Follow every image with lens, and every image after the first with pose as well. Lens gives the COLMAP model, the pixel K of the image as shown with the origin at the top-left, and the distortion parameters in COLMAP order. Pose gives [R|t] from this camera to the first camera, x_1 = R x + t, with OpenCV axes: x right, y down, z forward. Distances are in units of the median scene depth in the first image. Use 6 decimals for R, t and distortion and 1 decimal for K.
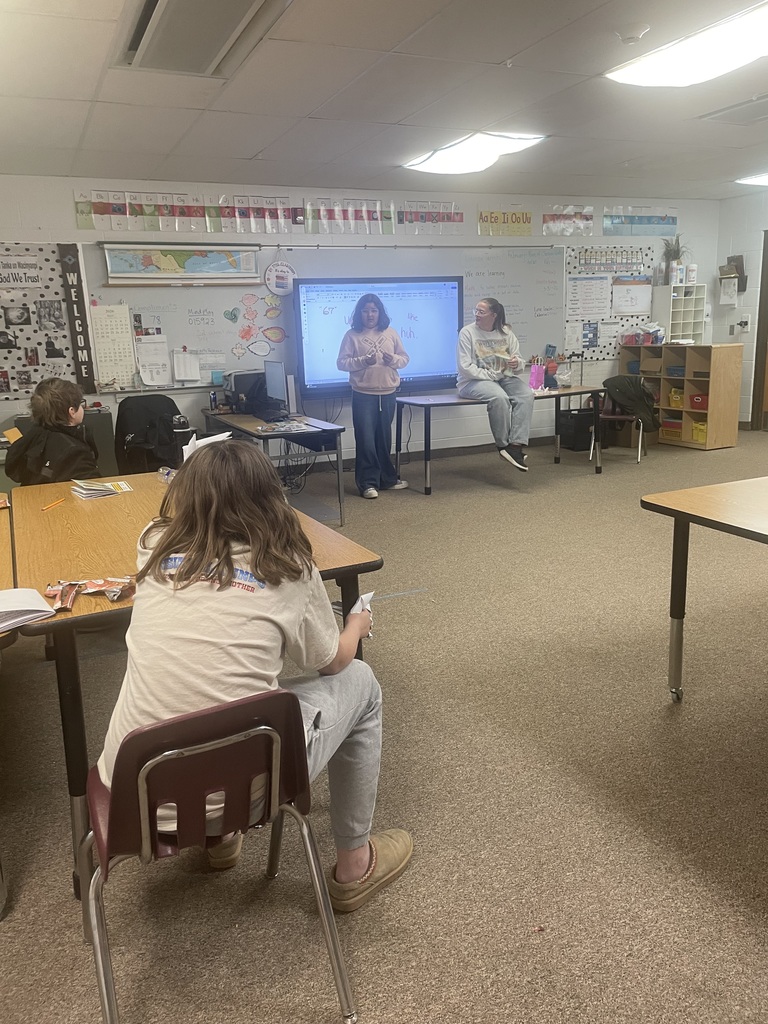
lens RADIAL K [[767.4, 0, 380.5], [0, 767.4, 503.7], [0, 0, 1]] dist [0.088112, -0.112332]
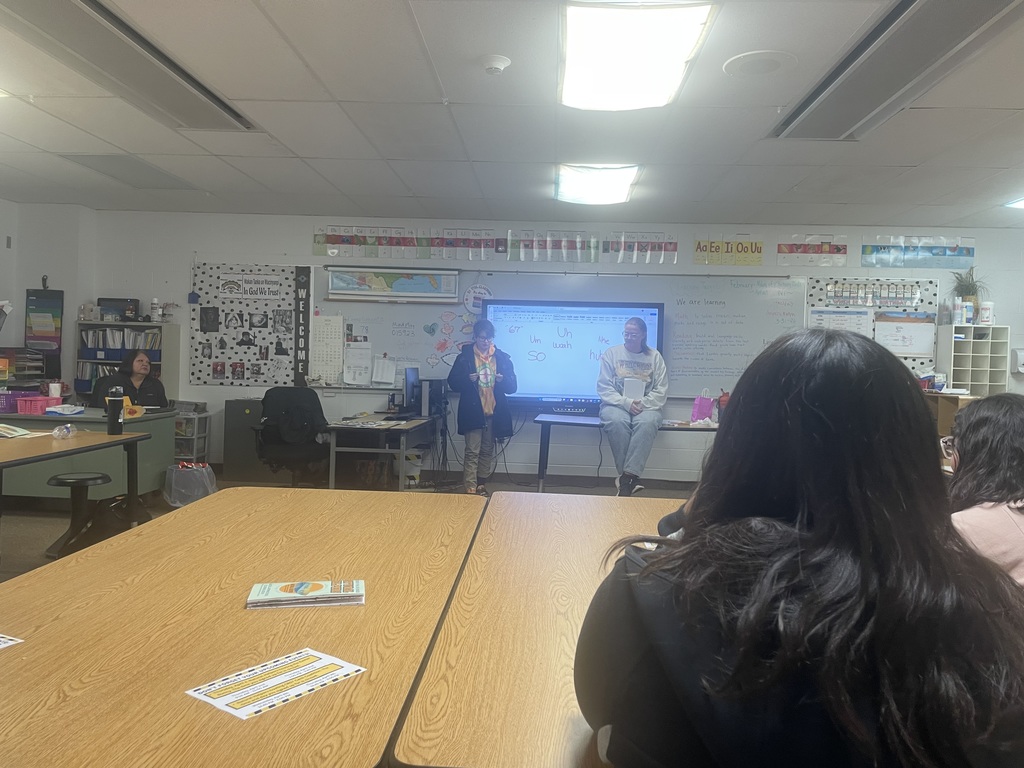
lens RADIAL K [[767.4, 0, 512.1], [0, 767.4, 374.9], [0, 0, 1]] dist [0.088112, -0.112332]
pose [[0.885938, 0.073192, -0.457992, 0.438622], [-0.165269, 0.972469, -0.164285, -0.017925], [0.433358, 0.221238, 0.873644, 0.102262]]
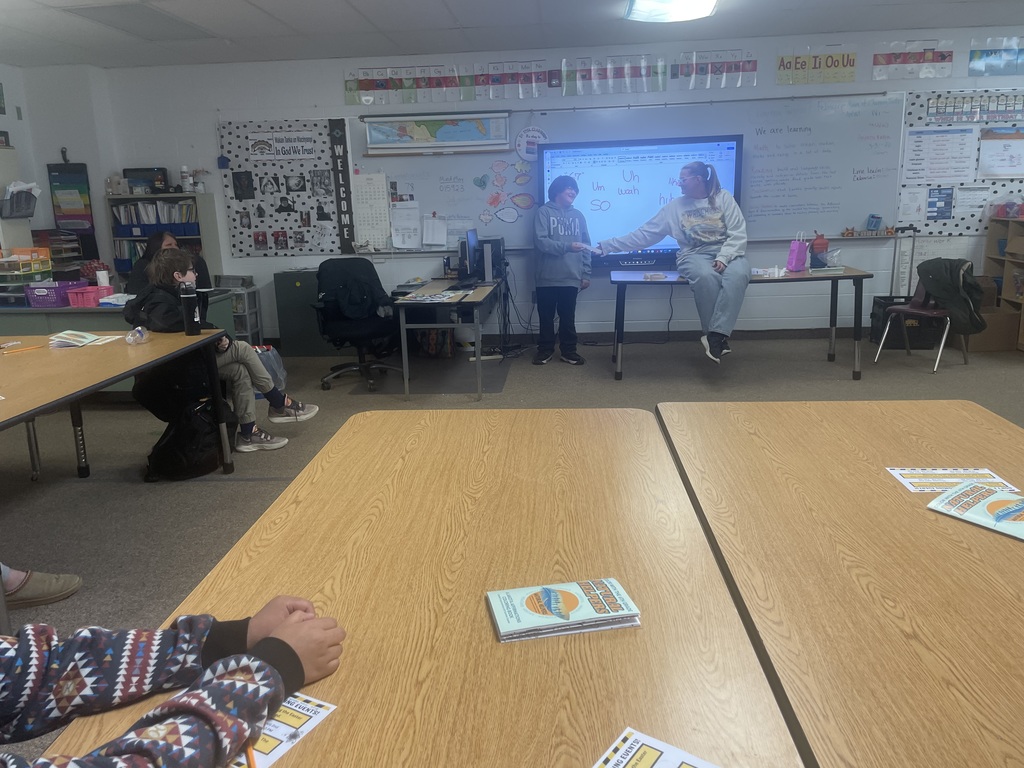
lens RADIAL K [[767.4, 0, 504.2], [0, 767.4, 377.6], [0, 0, 1]] dist [0.088112, -0.112332]
pose [[0.875388, 0.120804, -0.468084, 0.353795], [-0.109829, 0.992652, 0.050788, -0.044143], [0.470780, 0.006950, 0.882223, 0.122767]]
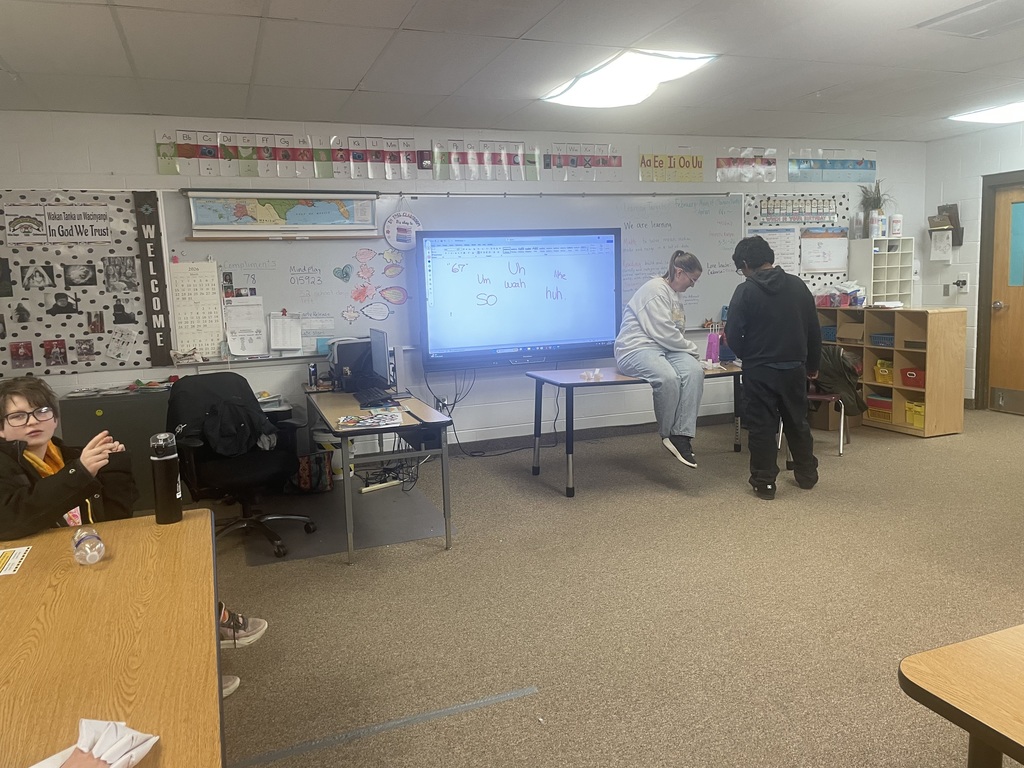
lens RADIAL K [[767.4, 0, 513.8], [0, 767.4, 374.4], [0, 0, 1]] dist [0.088112, -0.112332]
pose [[0.998081, 0.010680, -0.060989, 0.048476], [-0.016656, 0.995014, -0.098330, -0.055693], [0.059635, 0.099157, 0.993283, 0.190757]]
